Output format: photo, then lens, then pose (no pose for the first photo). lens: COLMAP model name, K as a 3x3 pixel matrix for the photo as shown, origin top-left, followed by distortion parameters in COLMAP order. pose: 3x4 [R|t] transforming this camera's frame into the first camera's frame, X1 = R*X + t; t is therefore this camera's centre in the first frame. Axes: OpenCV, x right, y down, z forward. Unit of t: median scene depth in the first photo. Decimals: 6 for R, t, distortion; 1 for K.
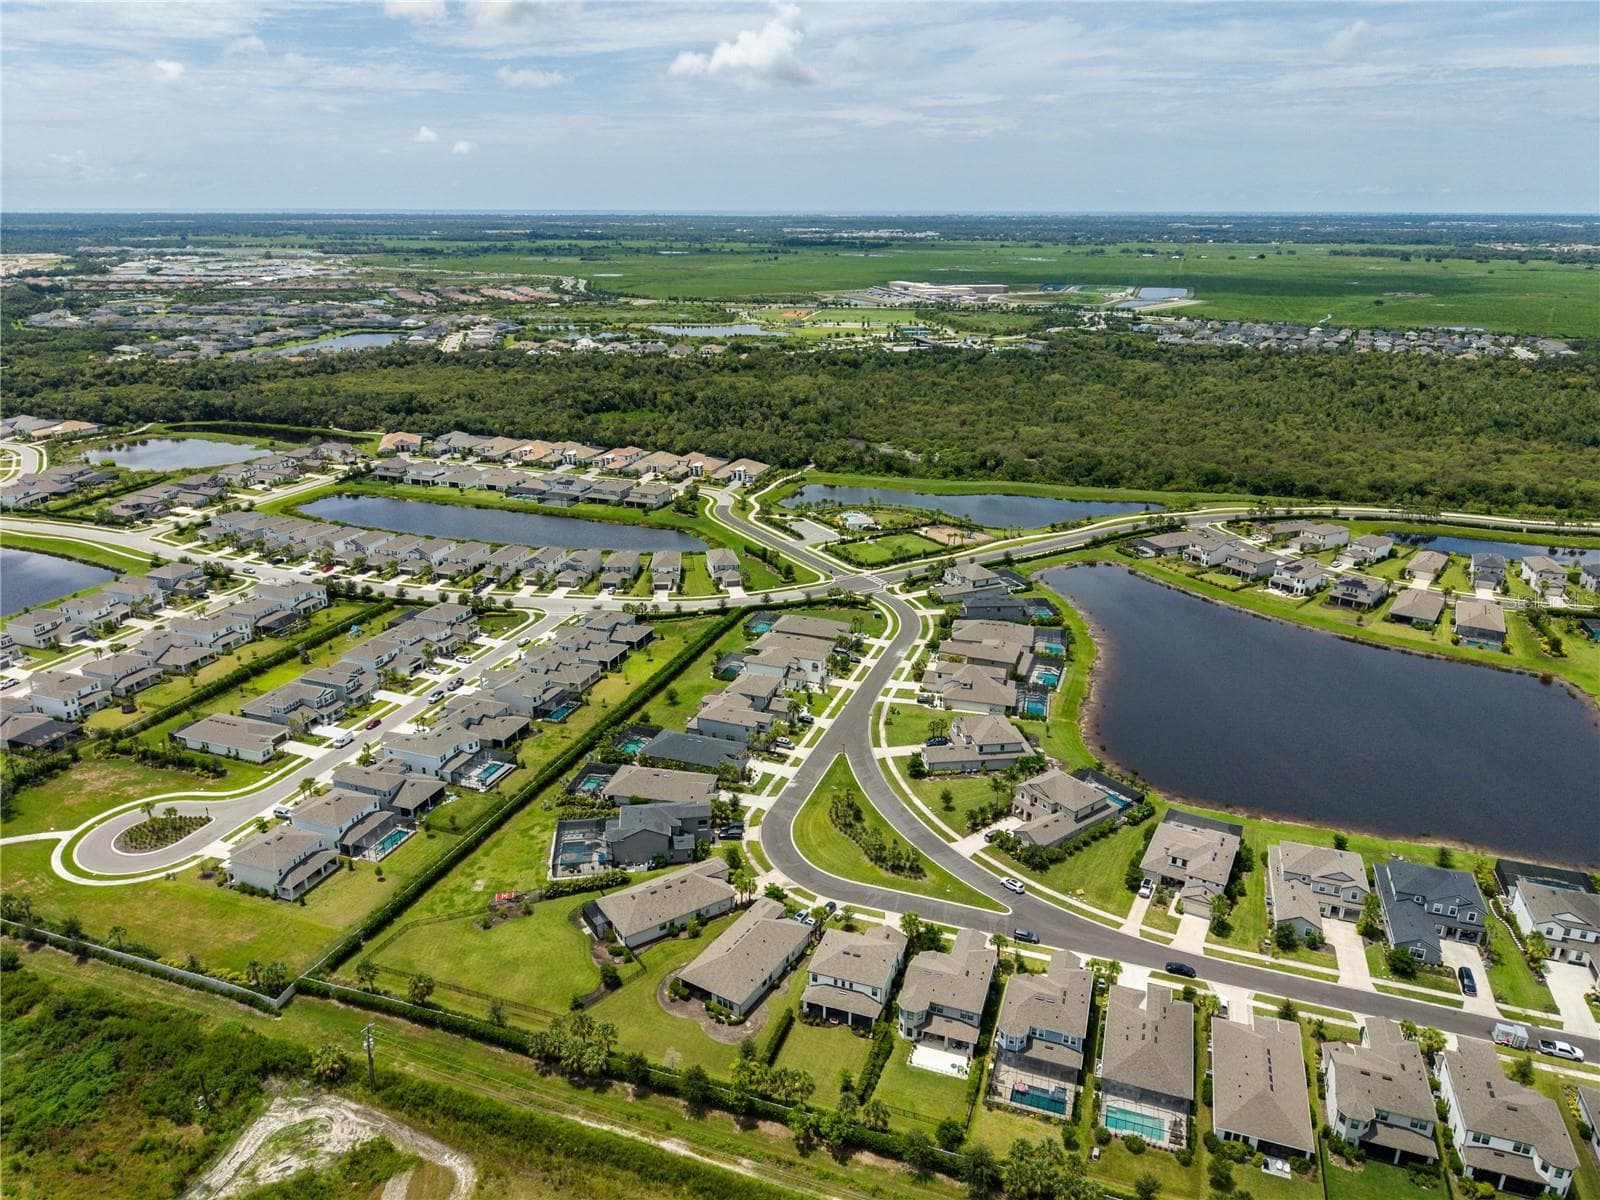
lens RADIAL K [[1071.8, 0, 801.6], [0, 1071.8, 601.2], [0, 0, 1]] dist [0.008029, -0.005625]
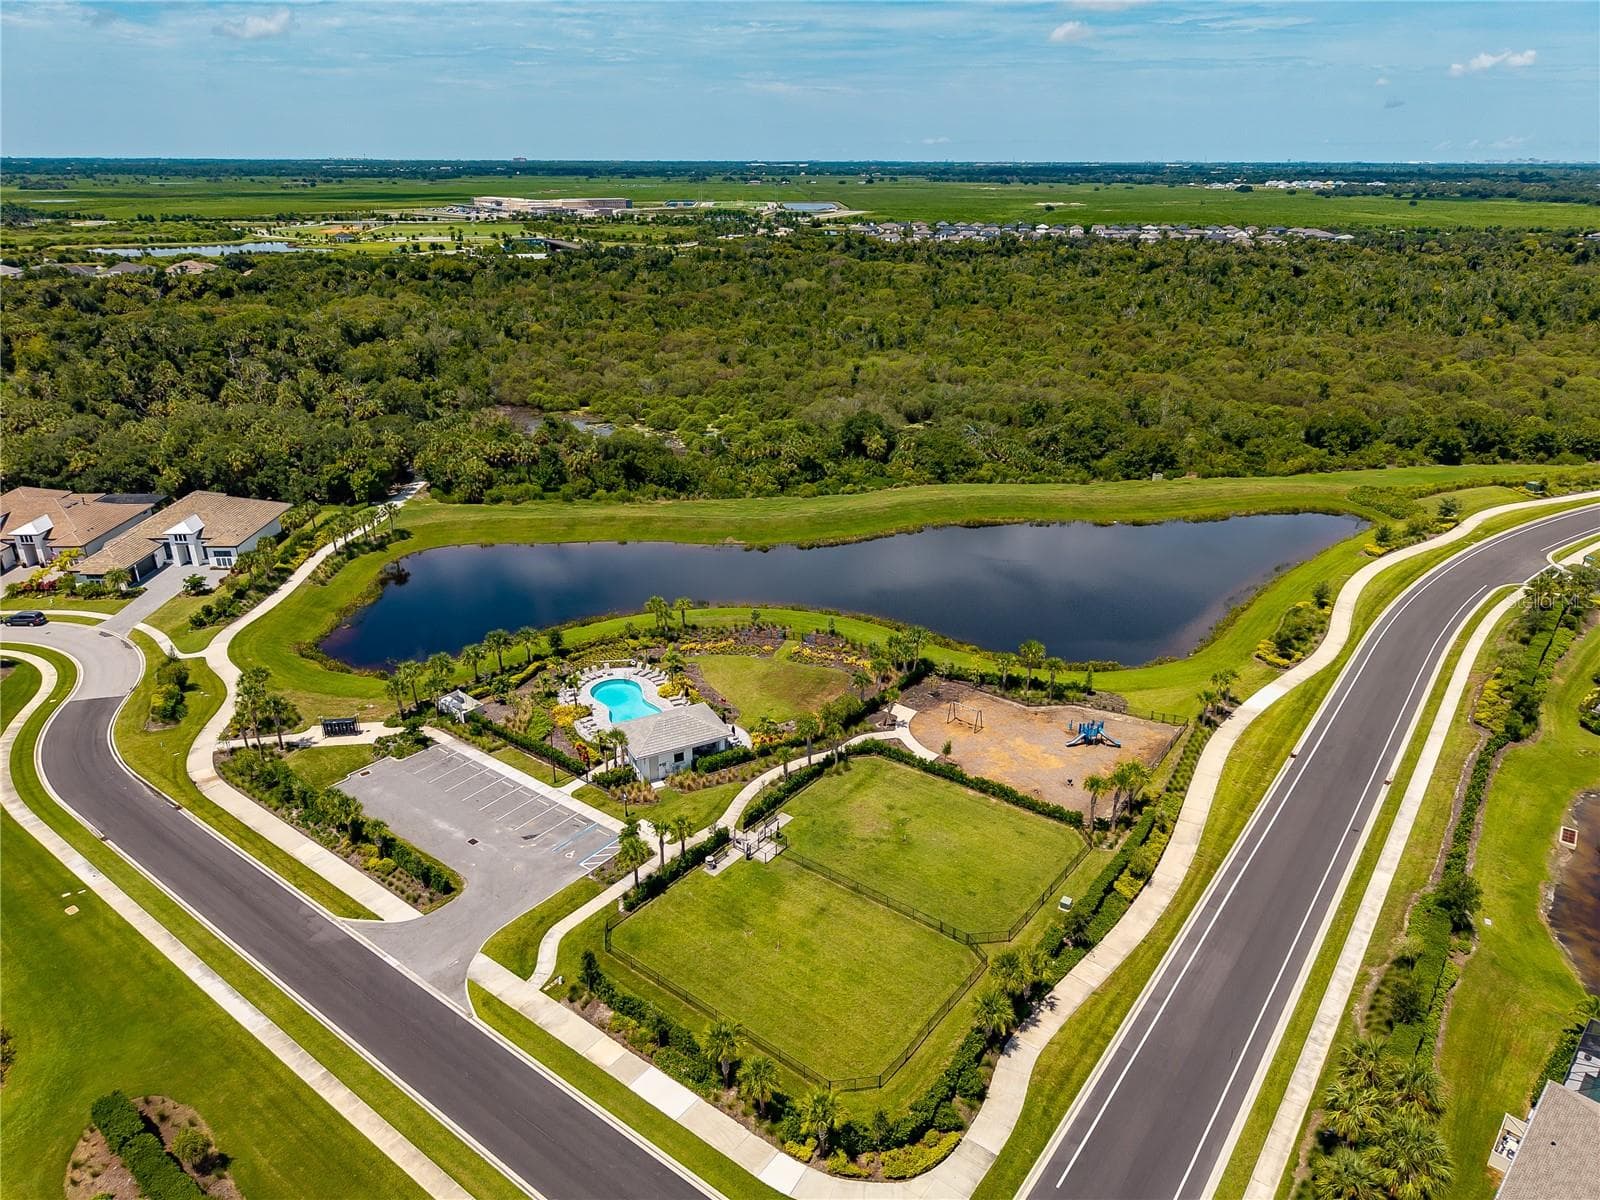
lens RADIAL K [[1071.8, 0, 801.6], [0, 1071.8, 601.2], [0, 0, 1]] dist [0.008029, -0.005625]
pose [[0.930803, -0.140085, 0.337611, 0.005045], [0.126835, 0.990040, 0.061108, -0.215322], [-0.342809, -0.014058, 0.939300, 1.397469]]
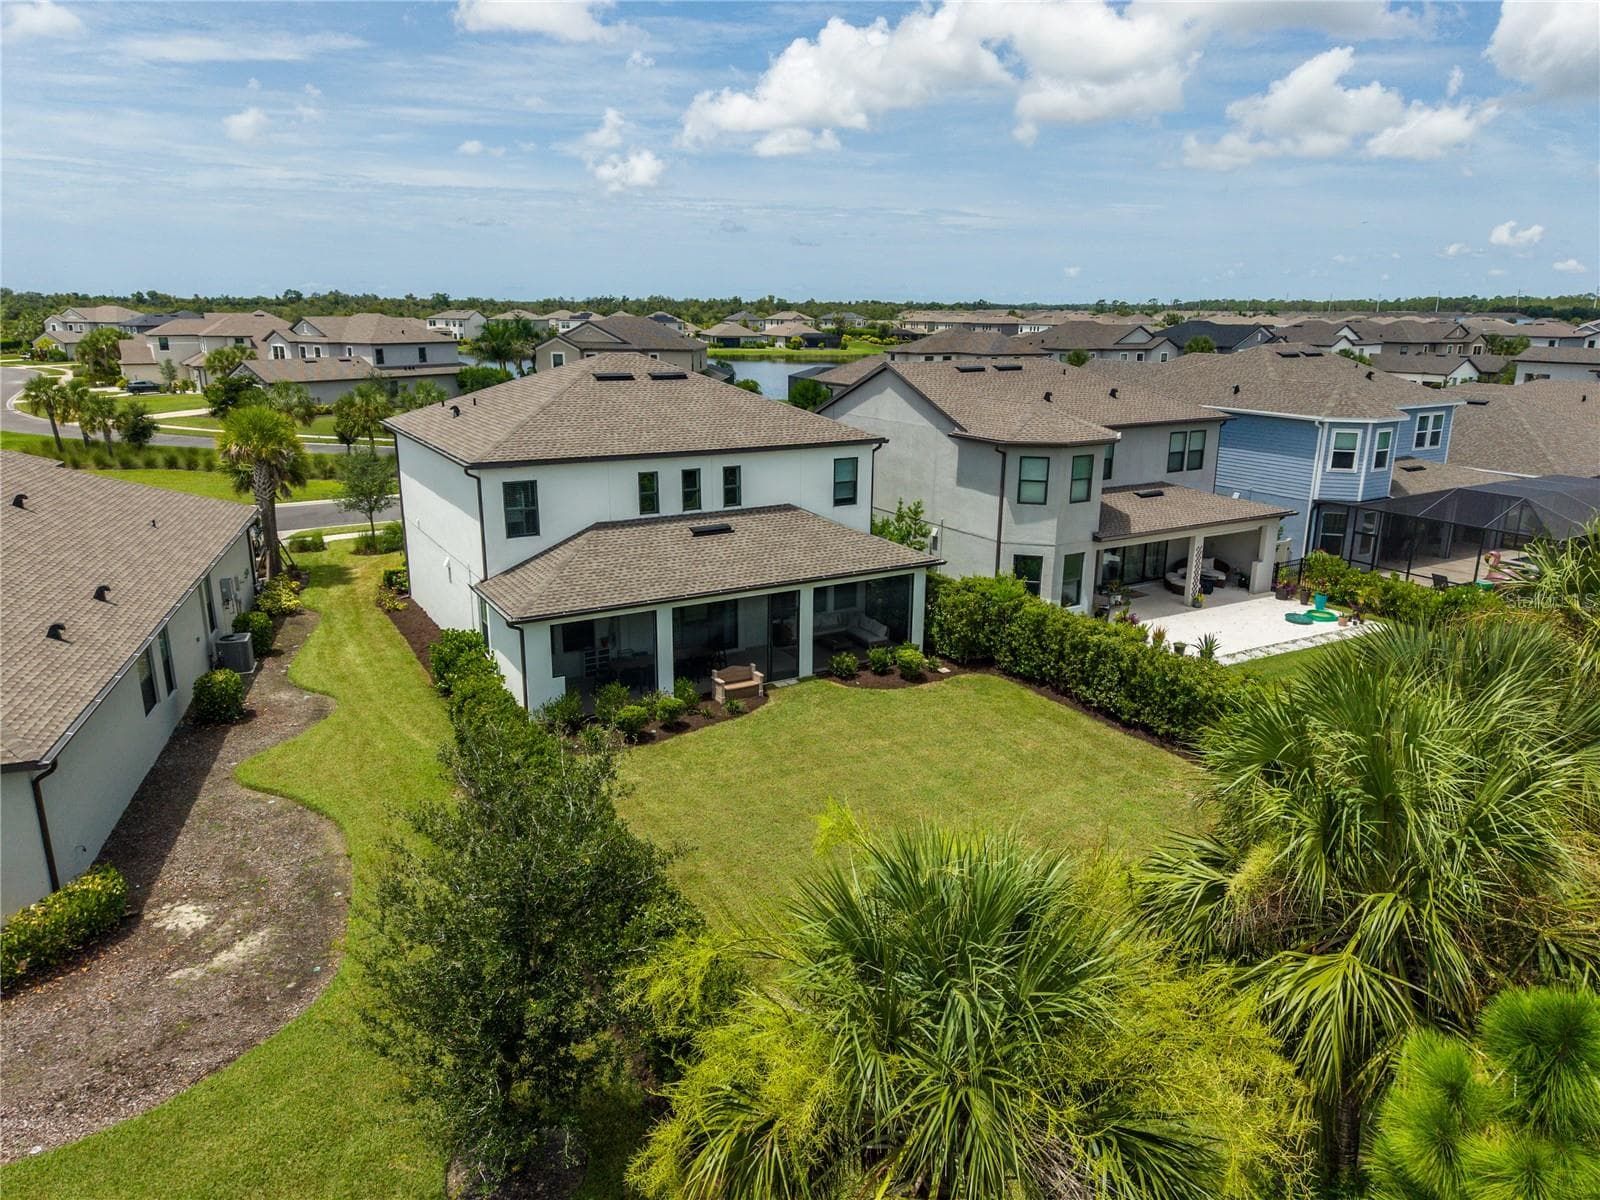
lens RADIAL K [[1045.8, 0, 839.4], [0, 1045.8, 601.2], [0, 0, 1]] dist [0.000949, -0.000873]
pose [[0.618462, -0.200380, 0.759837, -0.061140], [0.253958, 0.966021, 0.048046, 0.281296], [-0.743646, 0.163252, 0.648335, 0.658992]]
